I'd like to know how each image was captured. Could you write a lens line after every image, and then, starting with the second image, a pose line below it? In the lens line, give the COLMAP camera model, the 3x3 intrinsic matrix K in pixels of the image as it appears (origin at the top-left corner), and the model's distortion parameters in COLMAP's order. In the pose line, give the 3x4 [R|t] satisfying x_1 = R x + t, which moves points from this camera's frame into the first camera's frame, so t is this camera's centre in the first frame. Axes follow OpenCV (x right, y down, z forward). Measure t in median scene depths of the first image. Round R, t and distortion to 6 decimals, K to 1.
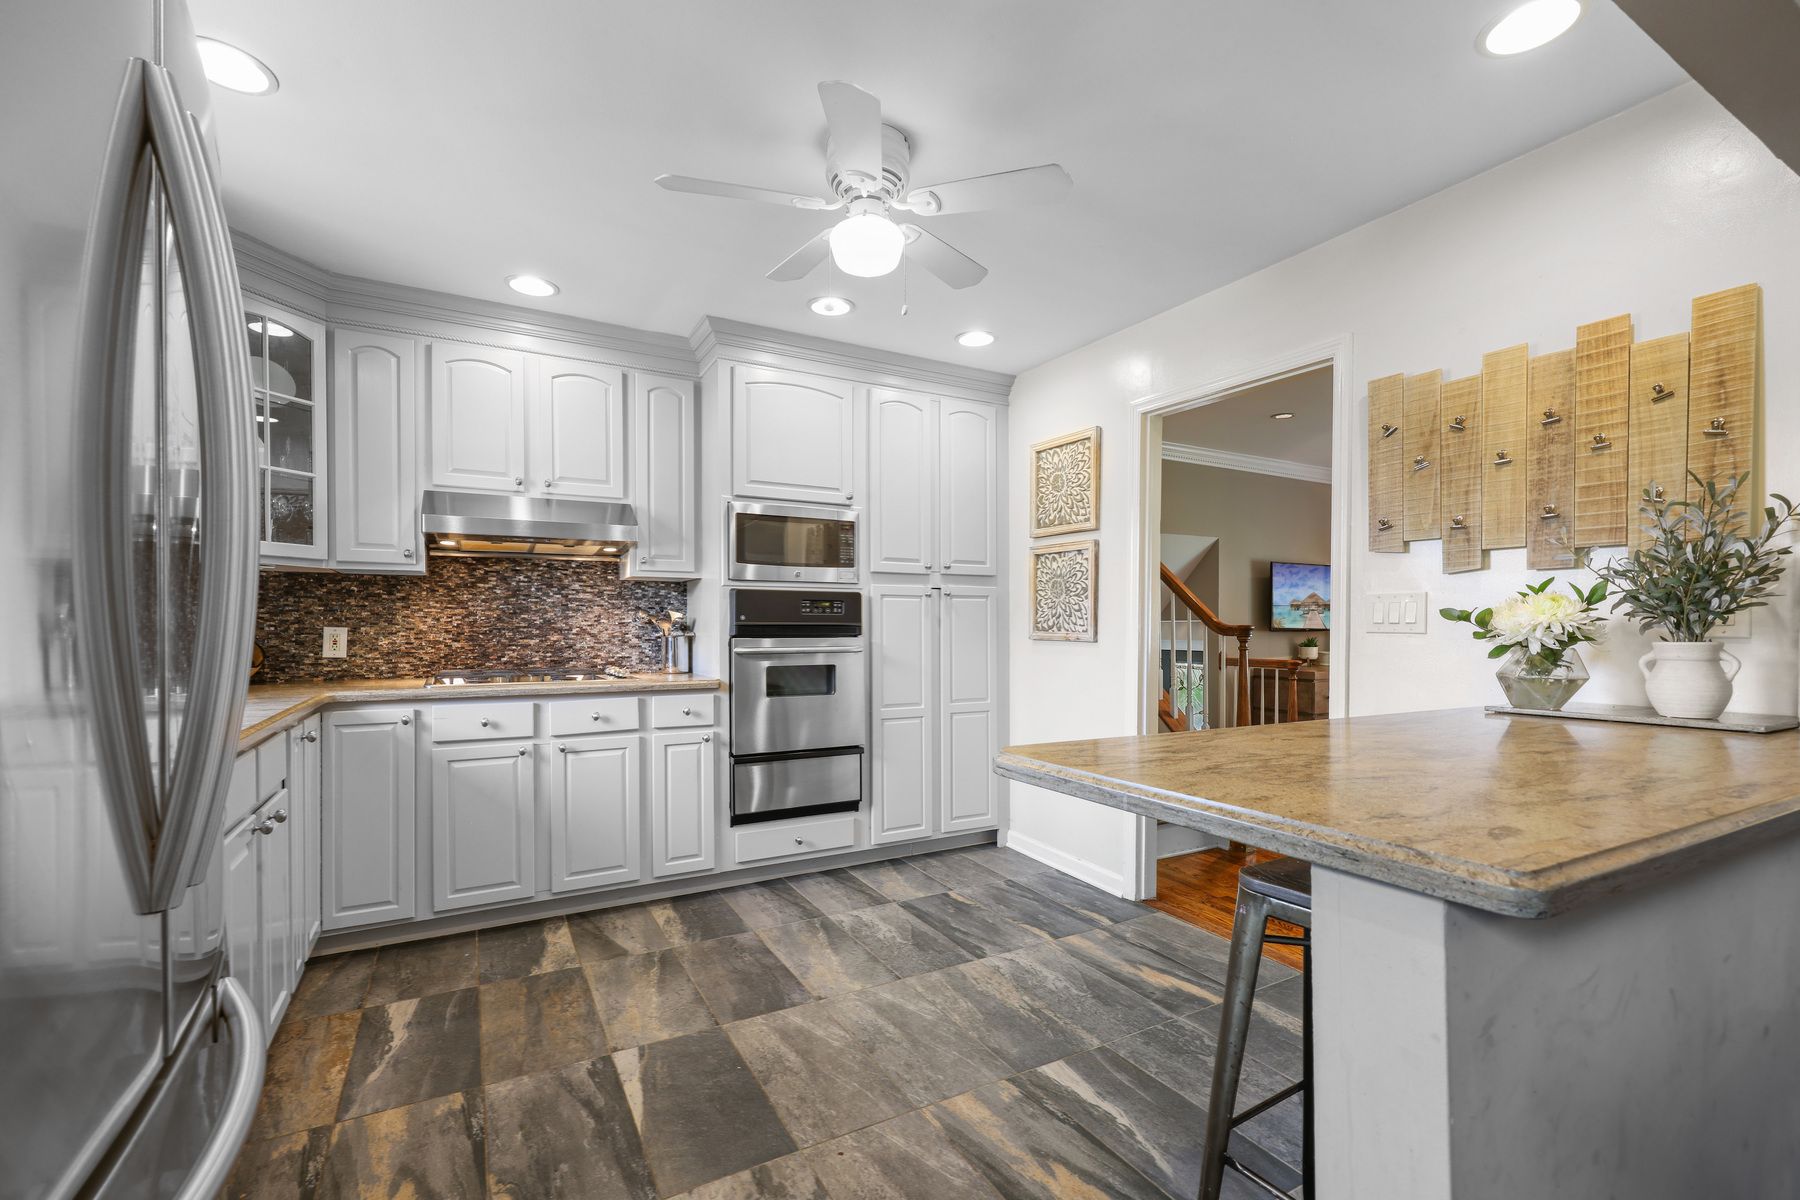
lens RADIAL K [[757.4, 0, 897.0], [0, 757.4, 626.5], [0, 0, 1]] dist [-0.000332, -0.000109]
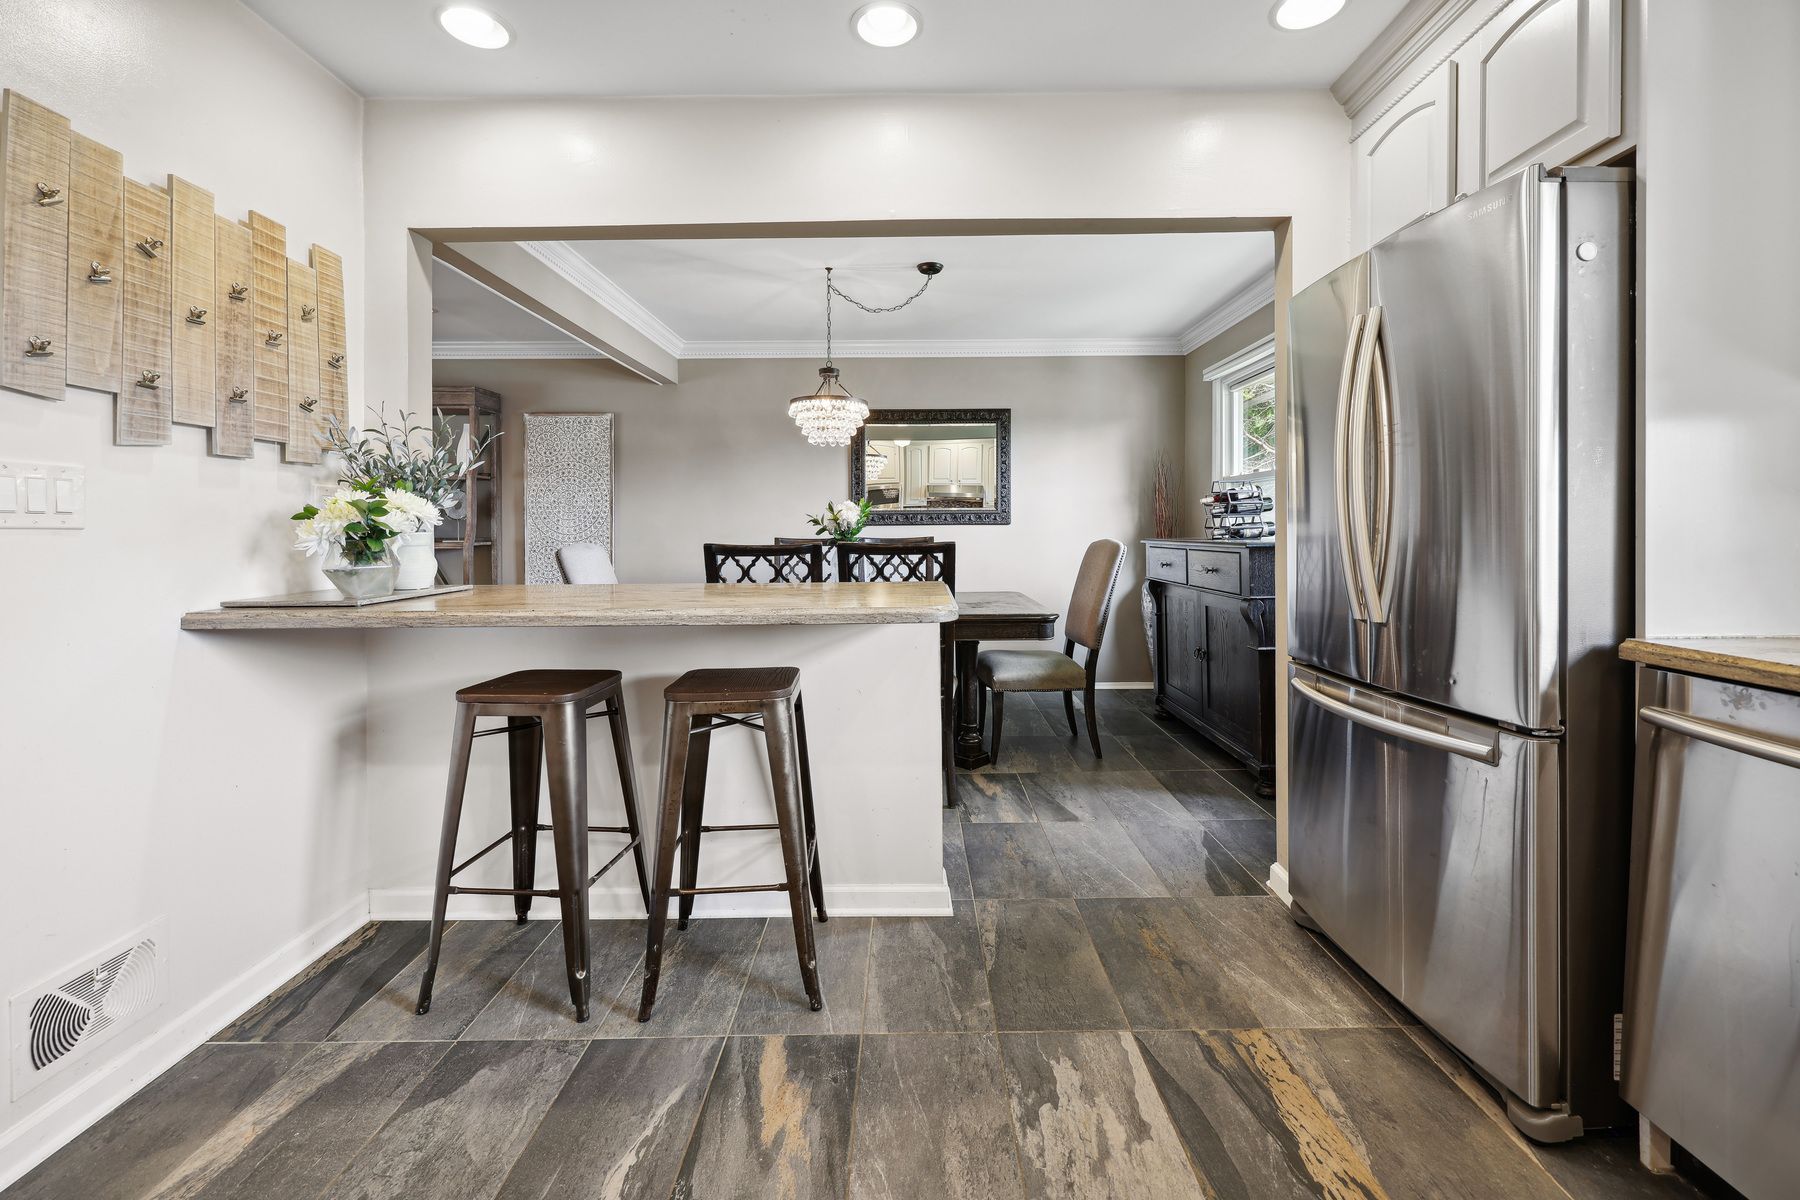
lens RADIAL K [[760.1, 0, 912.2], [0, 760.1, 530.8], [0, 0, 1]] dist [0.001123, 0.000204]
pose [[-0.873111, 0.003077, 0.487511, -0.192278], [0.006122, 0.999970, 0.004651, 0.008971], [-0.487482, 0.007046, -0.873104, 0.894898]]
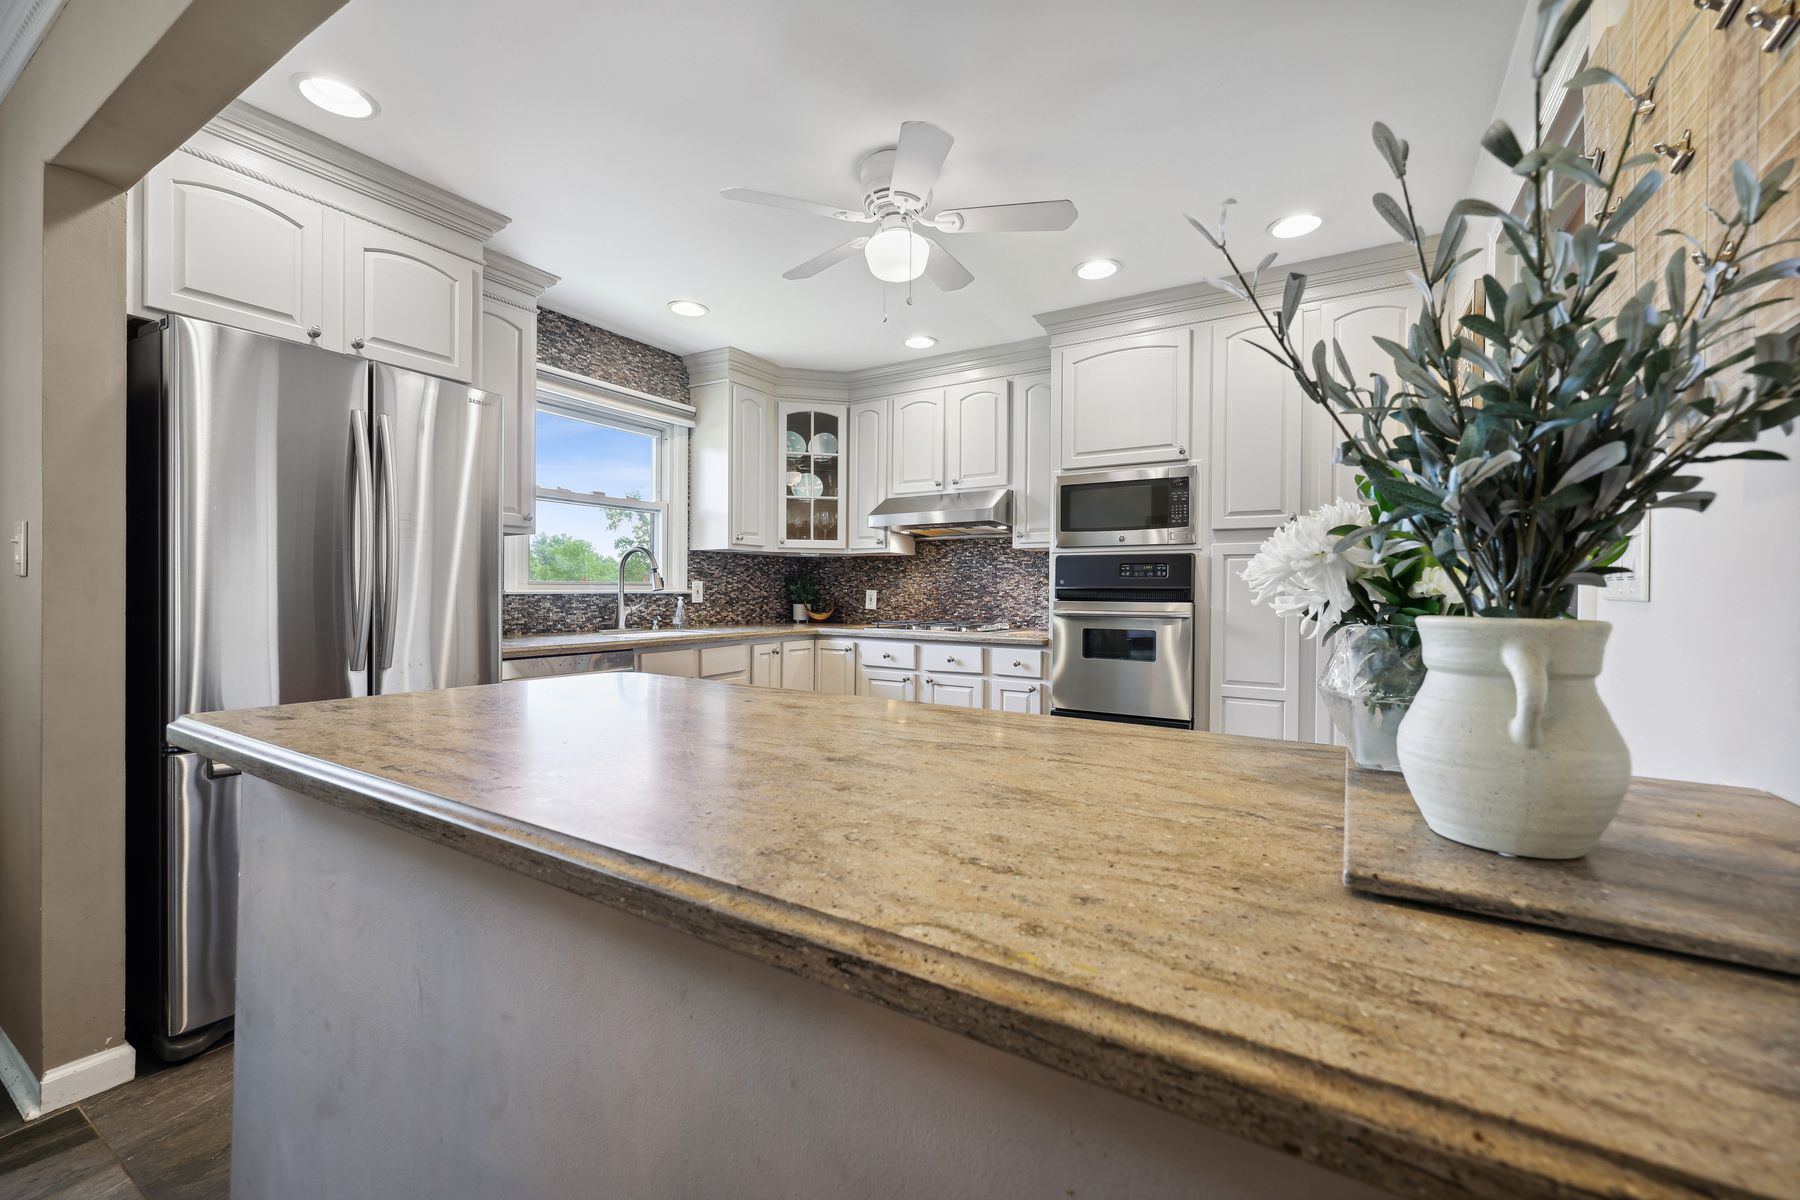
lens RADIAL K [[733.0, 0, 895.4], [0, 733.0, 597.9], [0, 0, 1]] dist [-0.000344, -0.000102]
pose [[0.488289, 0.010226, -0.872622, 0.627754], [-0.008821, 0.999938, 0.006782, 0.006563], [0.872637, 0.004386, 0.488349, 0.294841]]
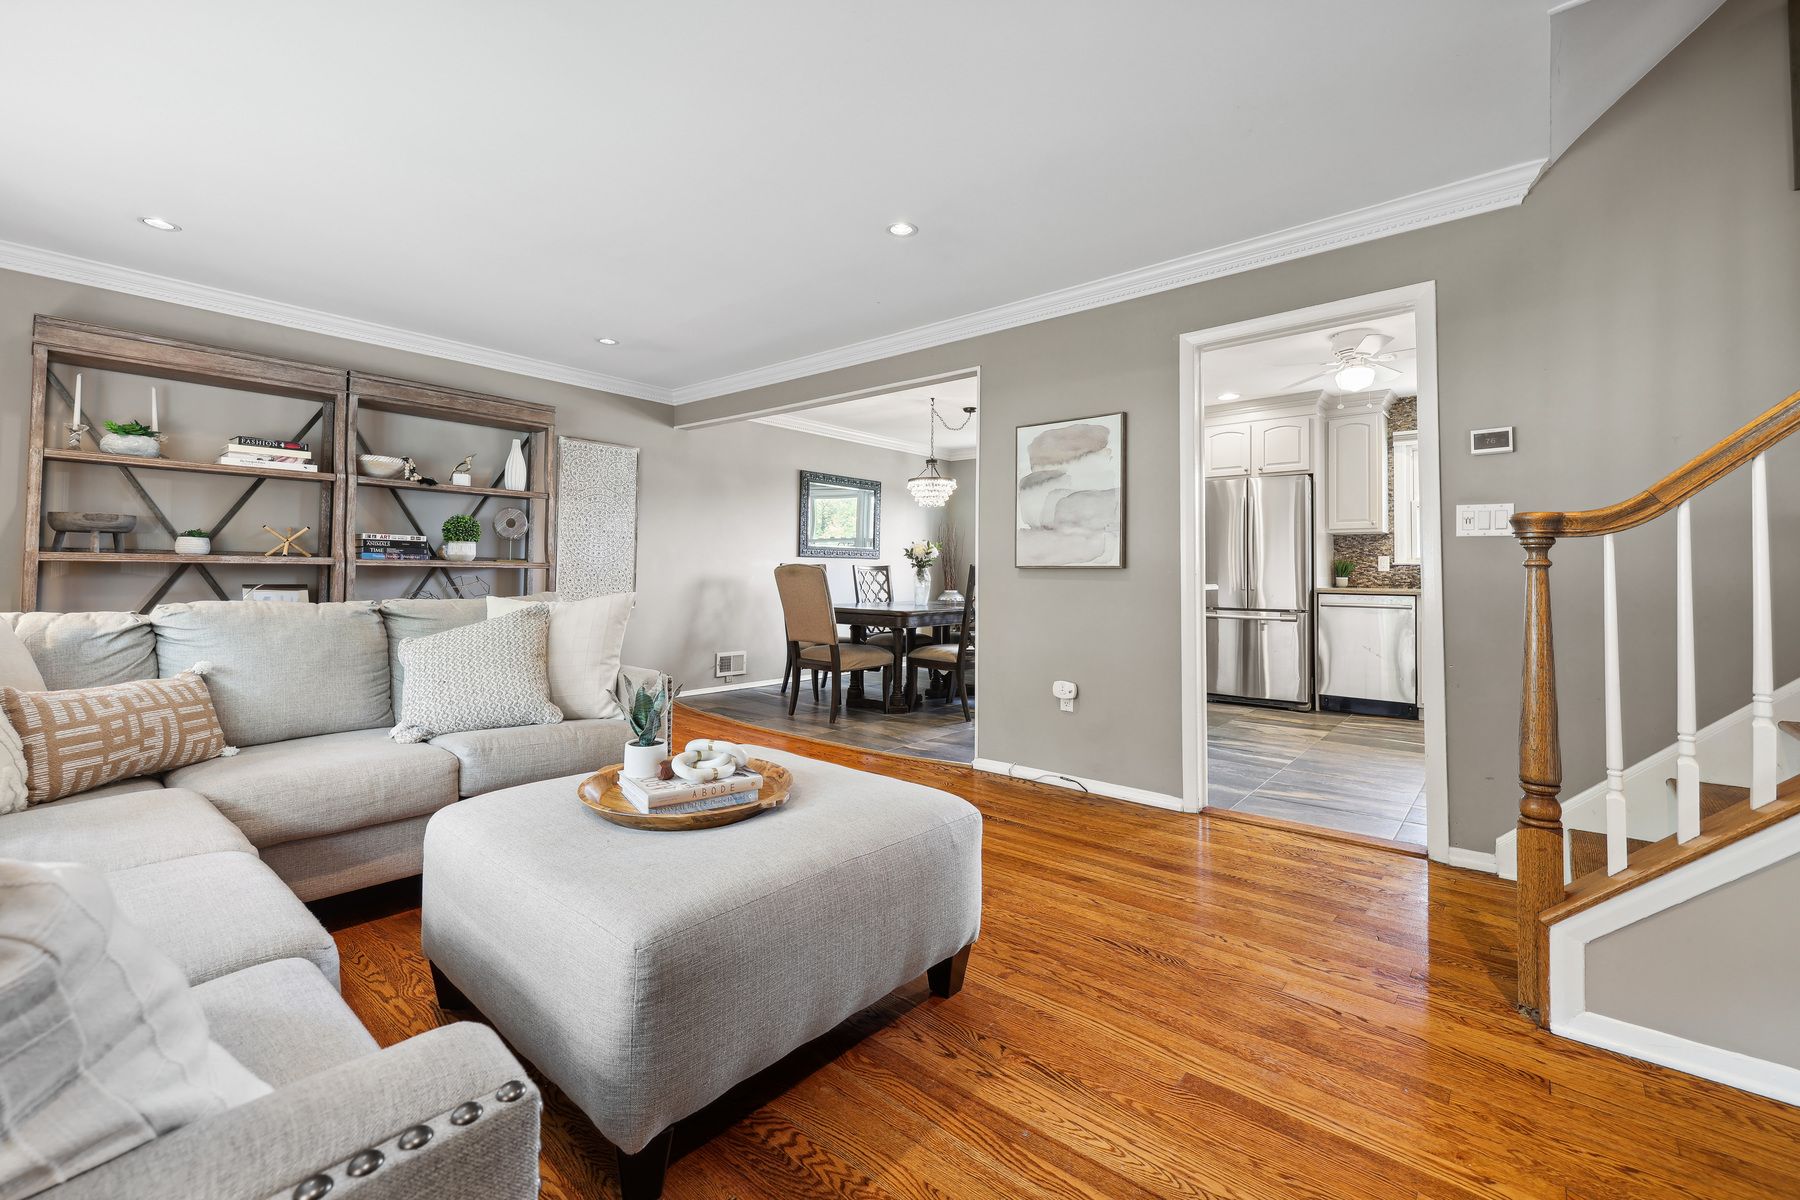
lens RADIAL K [[760.1, 0, 912.2], [0, 760.1, 530.8], [0, 0, 1]] dist [0.001123, 0.000204]
pose [[-0.931101, -0.028945, -0.363611, 1.281625], [-0.009273, 0.998403, -0.055731, 0.050494], [0.364644, -0.048519, -0.929882, 1.707641]]
